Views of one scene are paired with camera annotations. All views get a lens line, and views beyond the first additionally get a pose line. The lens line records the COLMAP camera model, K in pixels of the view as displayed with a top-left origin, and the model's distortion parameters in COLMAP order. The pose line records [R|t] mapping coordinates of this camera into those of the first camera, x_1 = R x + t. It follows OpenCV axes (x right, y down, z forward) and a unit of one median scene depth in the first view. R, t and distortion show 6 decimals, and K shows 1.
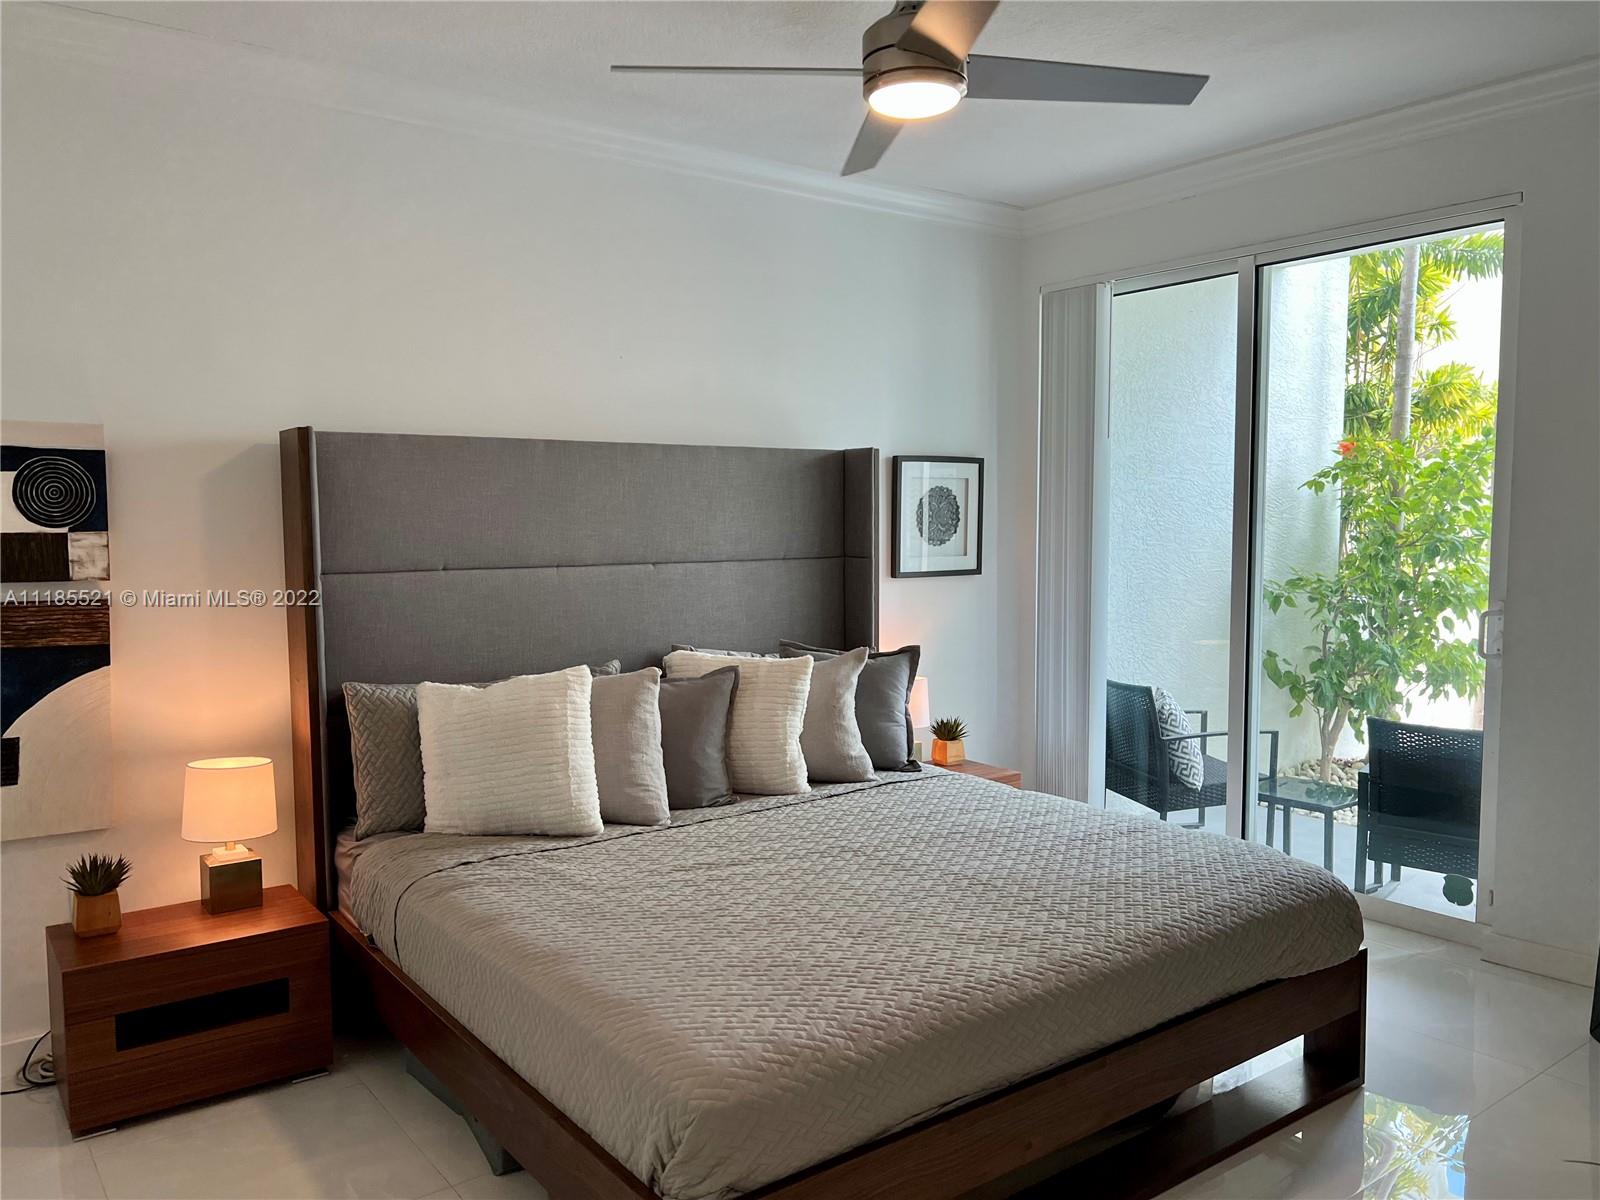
lens RADIAL K [[1202.8, 0, 794.9], [0, 1202.8, 608.4], [0, 0, 1]] dist [0.054508, -0.067120]
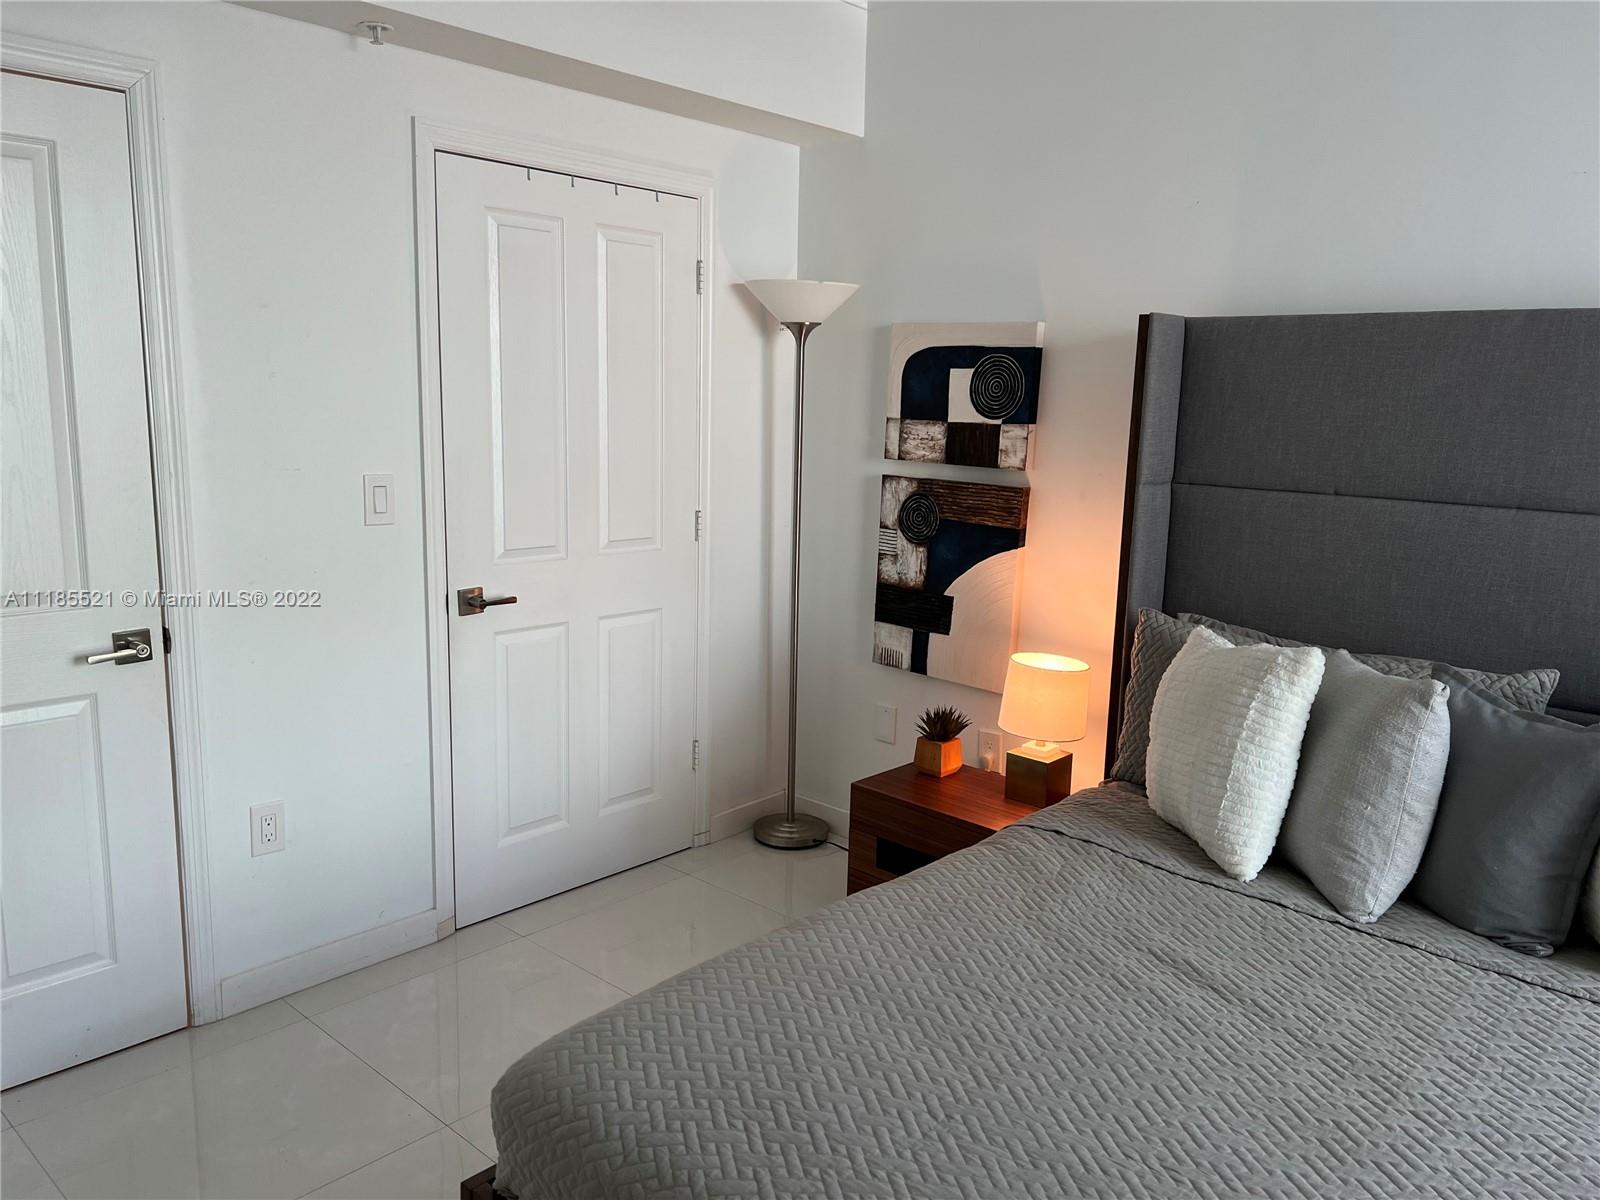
lens RADIAL K [[1202.8, 0, 794.9], [0, 1202.8, 608.4], [0, 0, 1]] dist [0.054508, -0.067120]
pose [[0.180184, 0.185093, -0.966061, 0.406906], [-0.106227, 0.980053, 0.167961, -0.055316], [0.977880, 0.072358, 0.196252, 0.542504]]
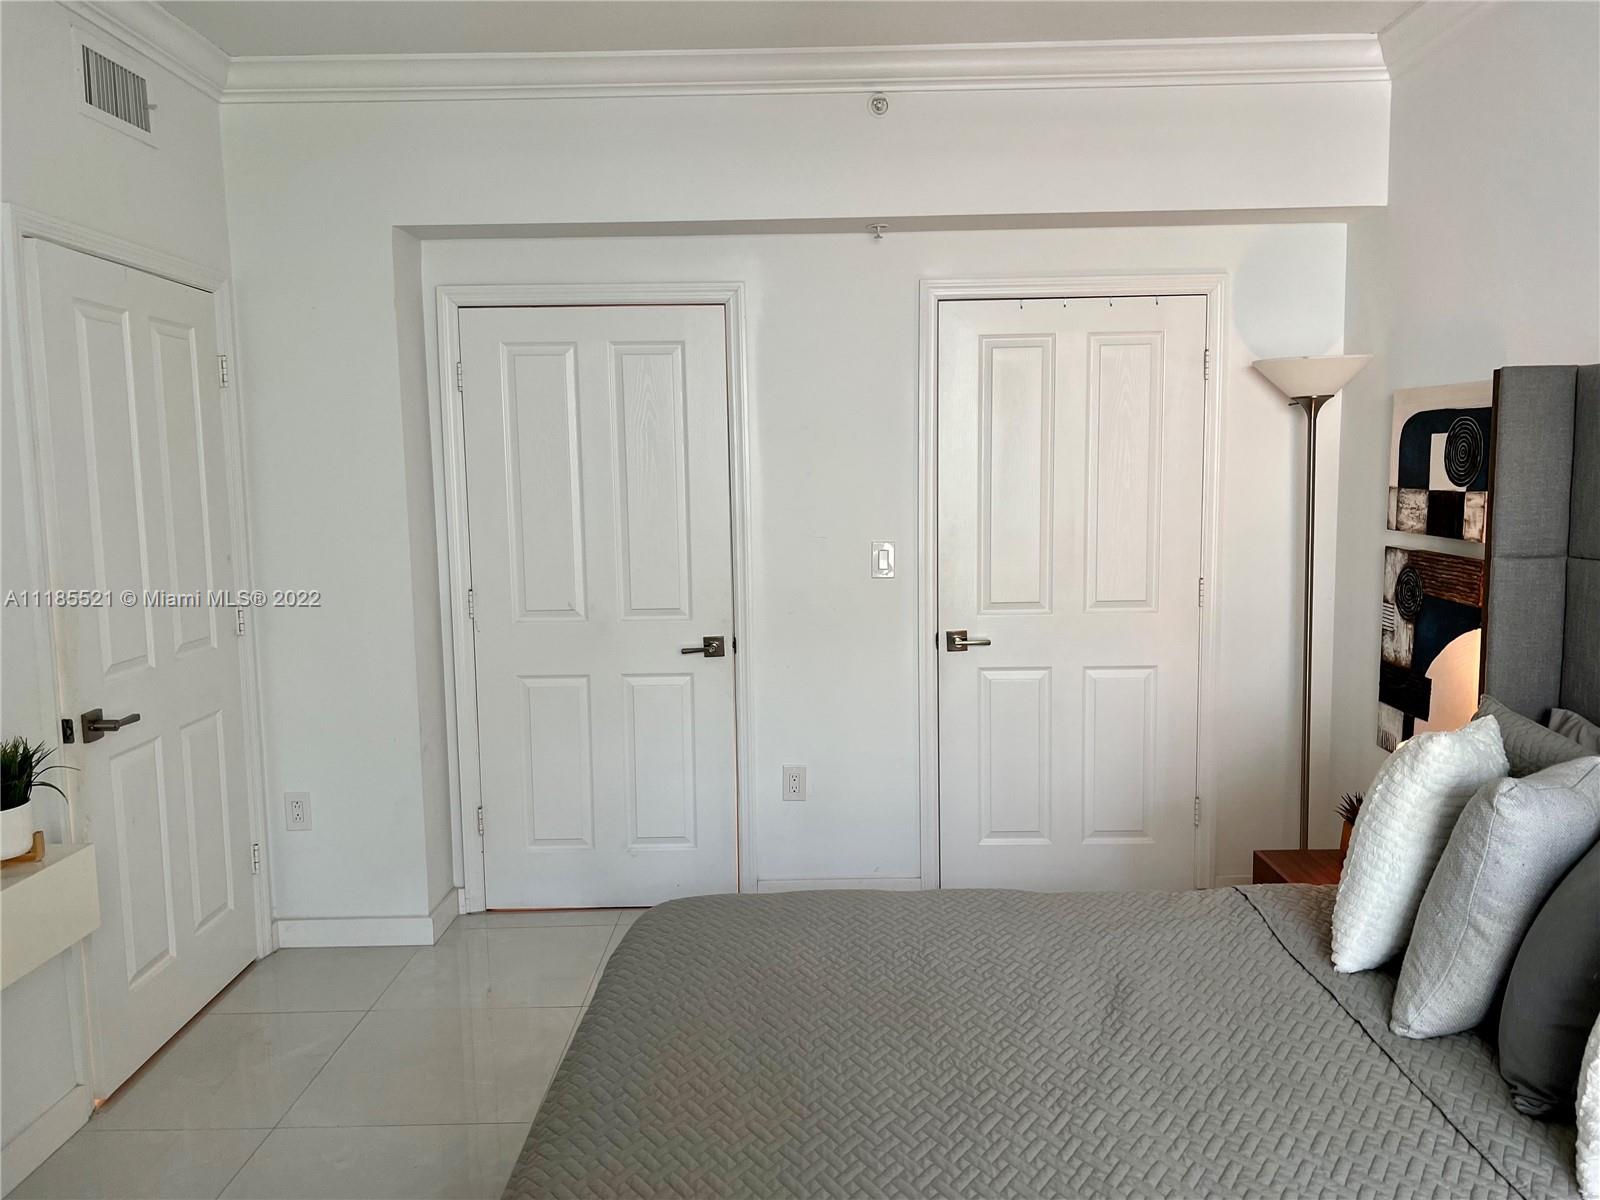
lens RADIAL K [[1202.8, 0, 794.9], [0, 1202.8, 608.4], [0, 0, 1]] dist [0.054508, -0.067120]
pose [[-0.614528, 0.109239, -0.781295, 0.478243], [-0.040725, 0.984653, 0.169705, -0.101908], [0.787843, 0.136107, -0.600648, 1.044098]]
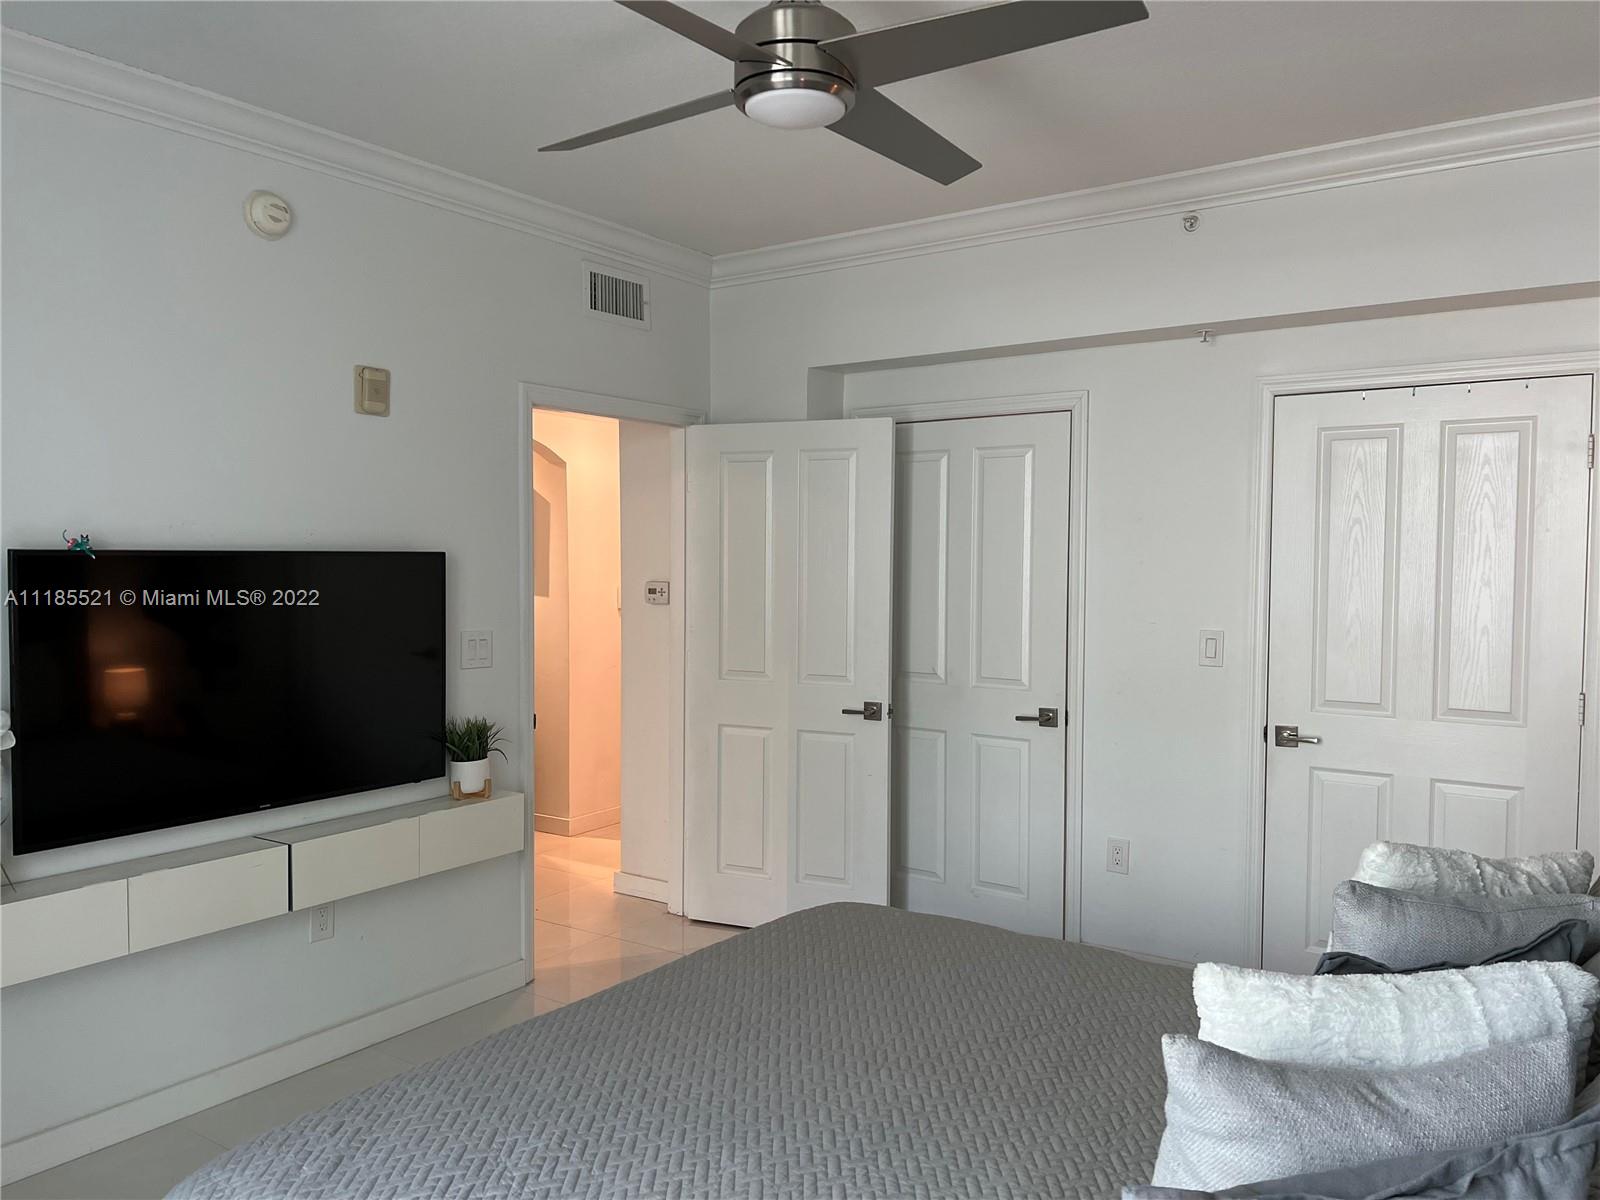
lens RADIAL K [[1193.3, 0, 800.0], [0, 1193.3, 600.0], [0, 0, 1]] dist [0.060564, -0.105878]
pose [[-0.955429, 0.012132, -0.294973, 0.252920], [-0.021984, 0.993458, 0.112066, -0.124758], [0.294403, 0.113555, -0.948911, 1.395576]]
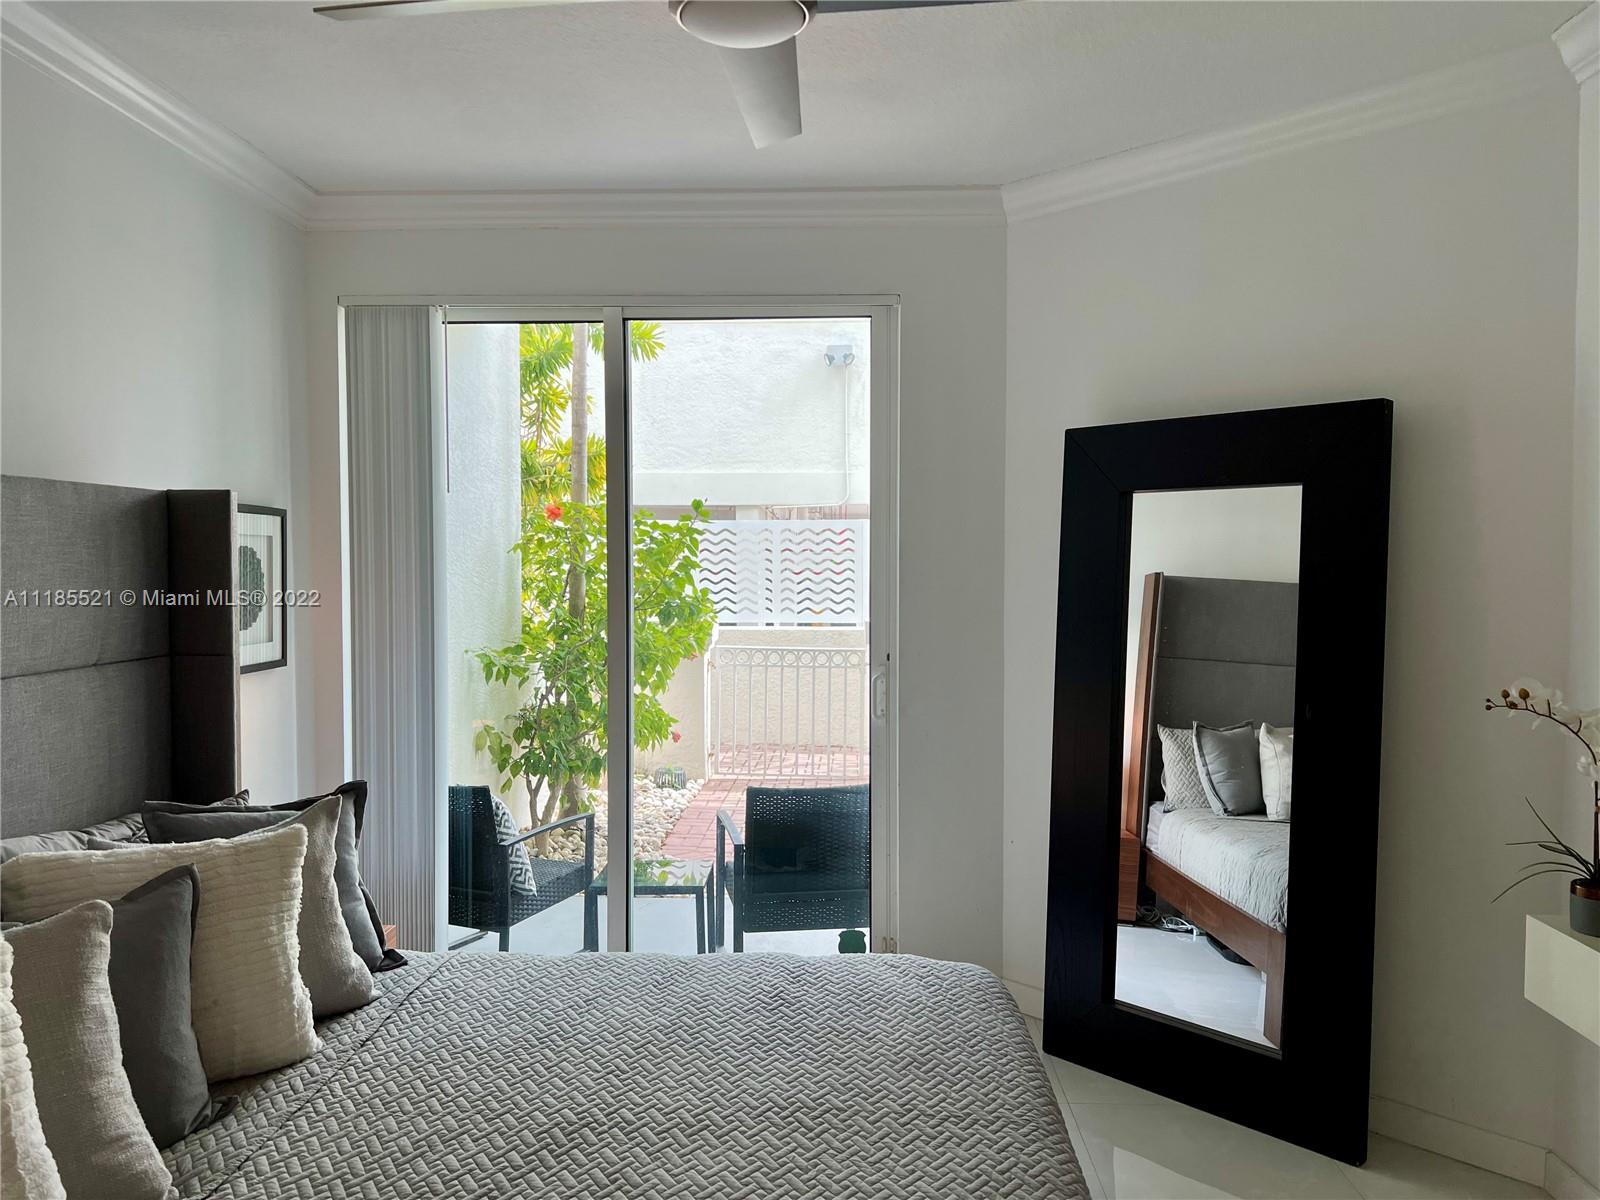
lens RADIAL K [[1194.0, 0, 806.7], [0, 1194.0, 576.4], [0, 0, 1]] dist [0.036727, -0.067056]
pose [[0.615342, -0.006986, 0.788229, -0.325567], [0.061660, 0.997323, -0.039297, -0.049290], [-0.785845, 0.072783, 0.614126, 0.424065]]
